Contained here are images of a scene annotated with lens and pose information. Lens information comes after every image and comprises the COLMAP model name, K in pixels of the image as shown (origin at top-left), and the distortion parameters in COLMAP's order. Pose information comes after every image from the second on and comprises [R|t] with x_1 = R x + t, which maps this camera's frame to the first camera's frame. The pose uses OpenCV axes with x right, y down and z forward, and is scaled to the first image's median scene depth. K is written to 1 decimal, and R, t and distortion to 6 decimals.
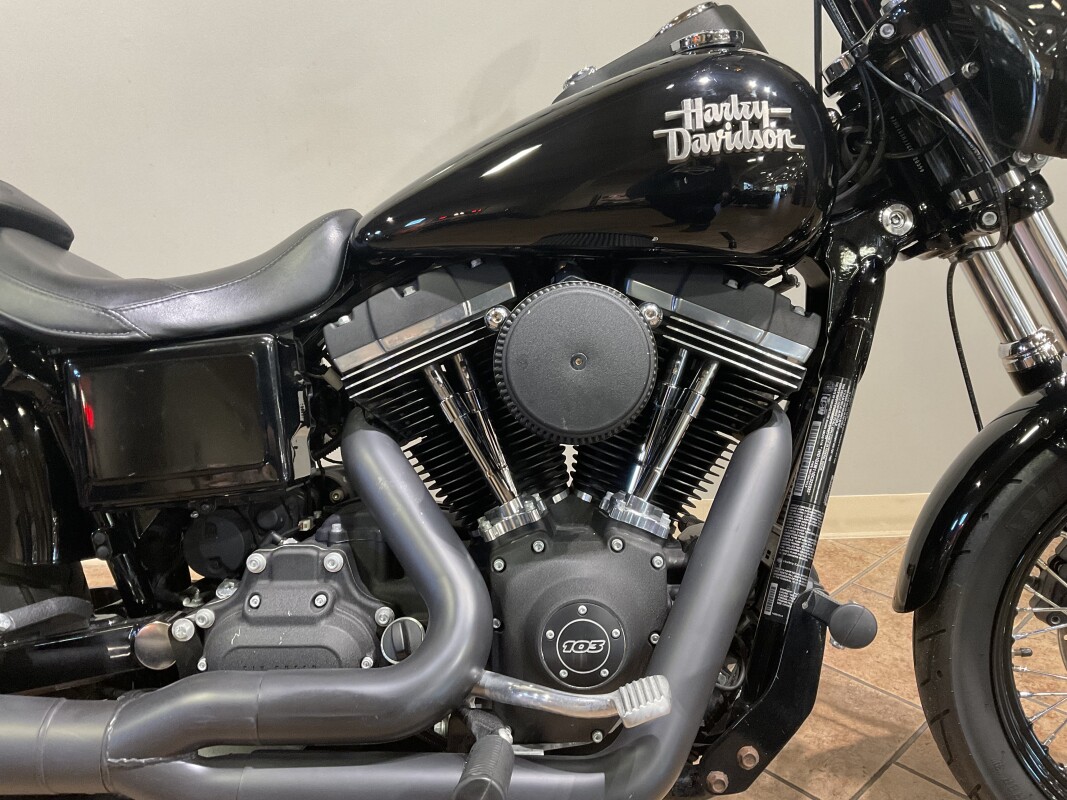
lens RADIAL K [[885.7, 0, 540.1], [0, 885.7, 394.6], [0, 0, 1]] dist [0.057151, -0.102083]
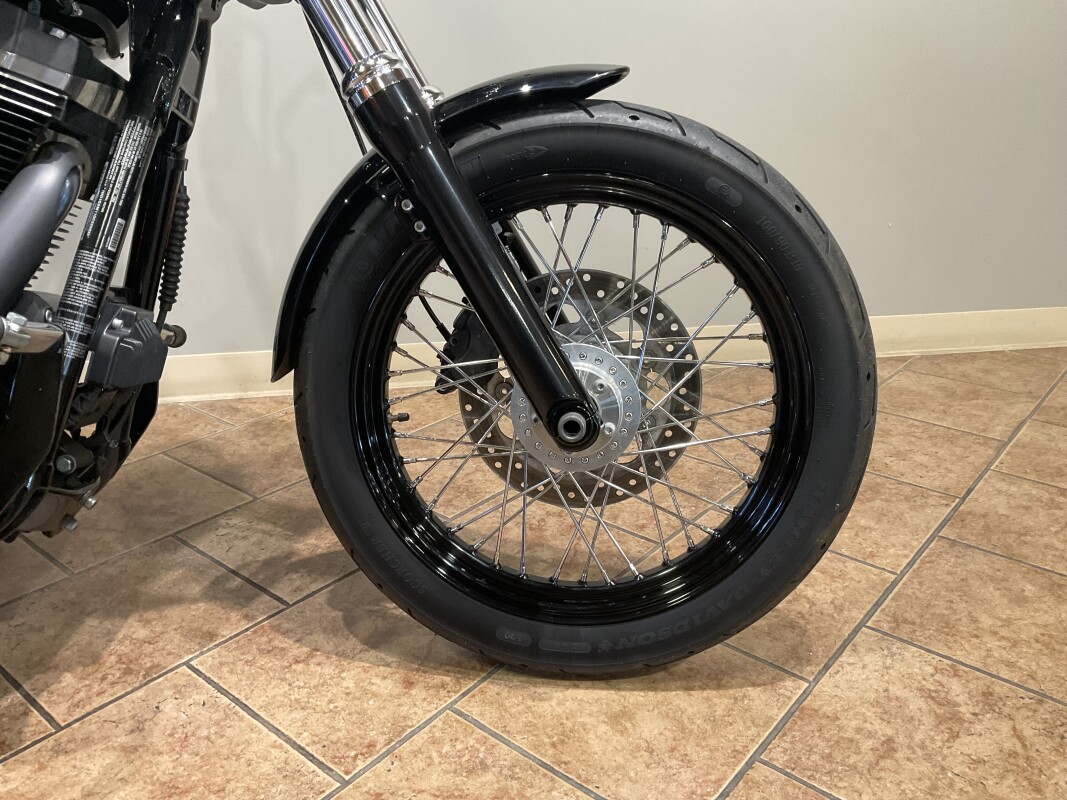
lens RADIAL K [[885.7, 0, 540.1], [0, 885.7, 394.6], [0, 0, 1]] dist [0.057151, -0.102083]
pose [[0.993014, -0.035843, 0.112424, 0.681764], [0.027758, 0.996969, 0.072678, 0.228871], [-0.114688, -0.069049, 0.990999, 0.003877]]
